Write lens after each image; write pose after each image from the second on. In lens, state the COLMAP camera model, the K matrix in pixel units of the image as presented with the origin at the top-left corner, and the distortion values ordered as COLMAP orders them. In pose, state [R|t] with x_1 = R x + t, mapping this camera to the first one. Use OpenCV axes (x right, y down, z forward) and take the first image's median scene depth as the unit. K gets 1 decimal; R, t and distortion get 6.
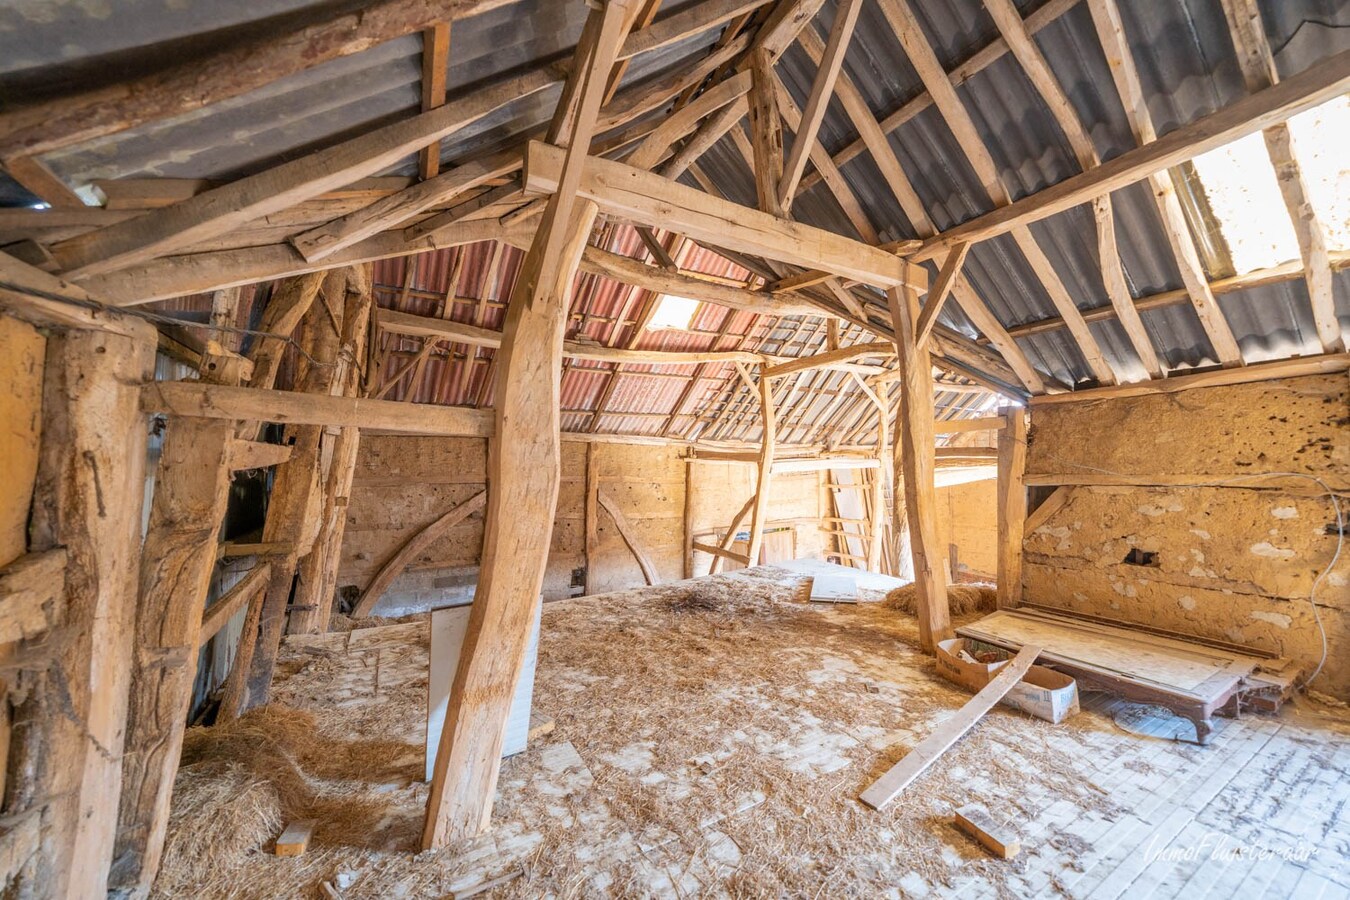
lens RADIAL K [[509.2, 0, 648.8], [0, 509.2, 455.1], [0, 0, 1]] dist [-0.000039, 0.000006]
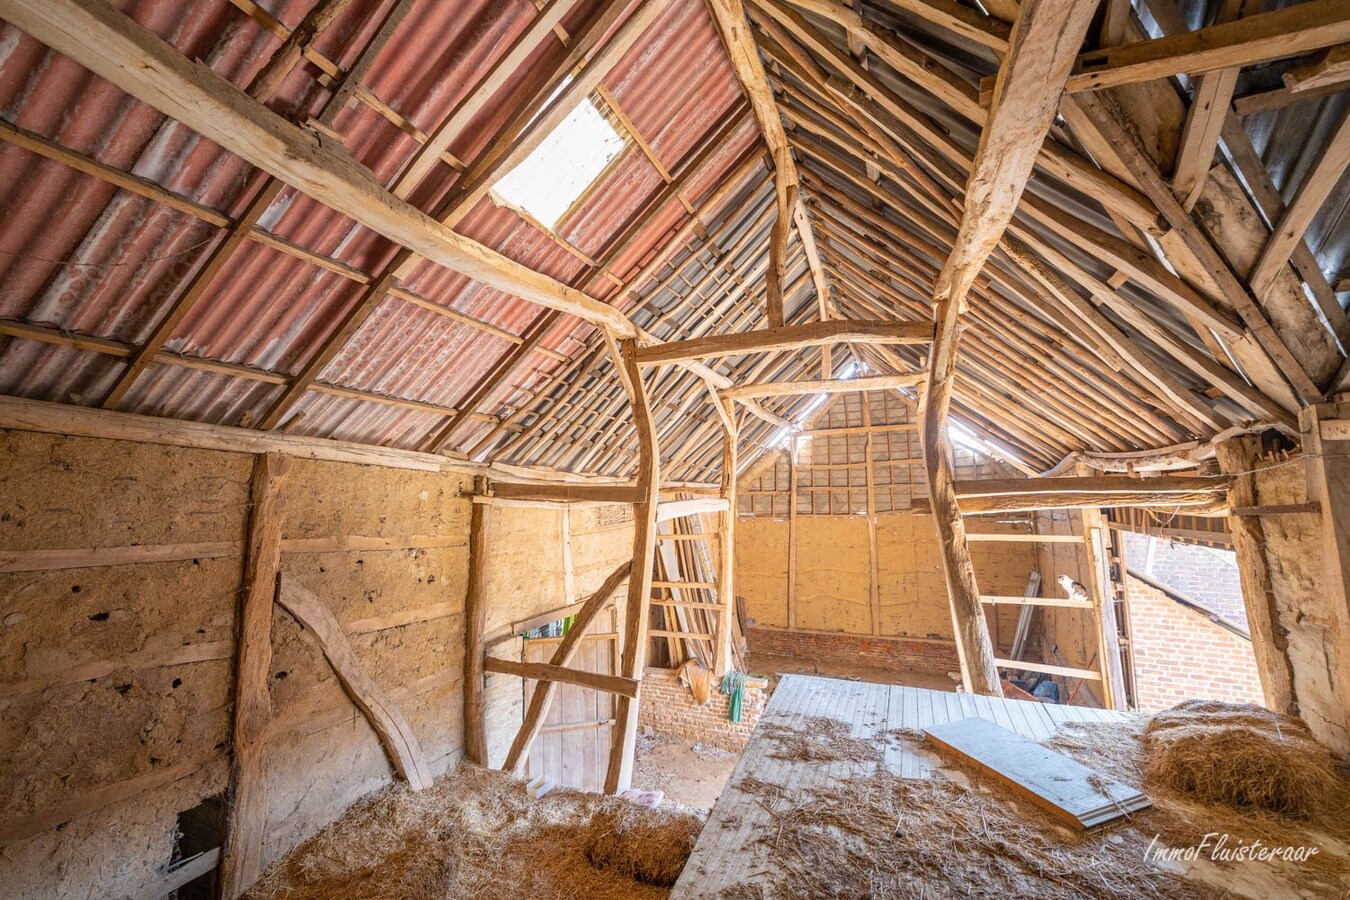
lens RADIAL K [[537.0, 0, 675.0], [0, 537.0, 450.0], [0, 0, 1]] dist [-0.014854, 0.000347]
pose [[0.769047, 0.059814, 0.636387, -0.125841], [-0.003493, 0.995990, -0.089392, 0.007290], [-0.639183, 0.066524, 0.766172, 0.455126]]
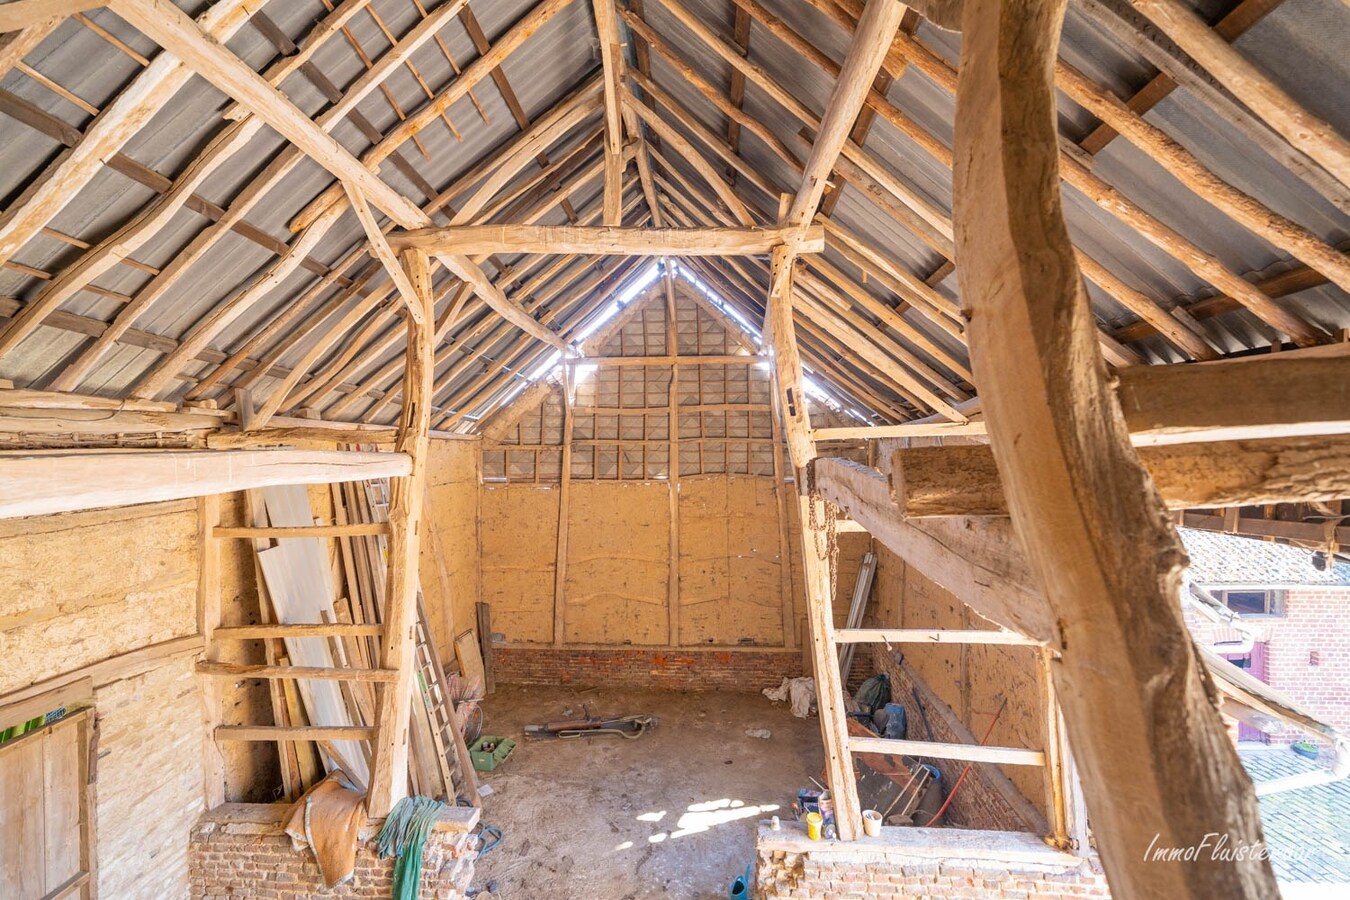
lens RADIAL K [[537.0, 0, 675.0], [0, 537.0, 450.0], [0, 0, 1]] dist [-0.014854, 0.000347]
pose [[0.485955, 0.020870, 0.873735, 0.216489], [-0.012191, 0.999779, -0.017101, 0.009748], [-0.873899, -0.002341, 0.486102, 0.672397]]
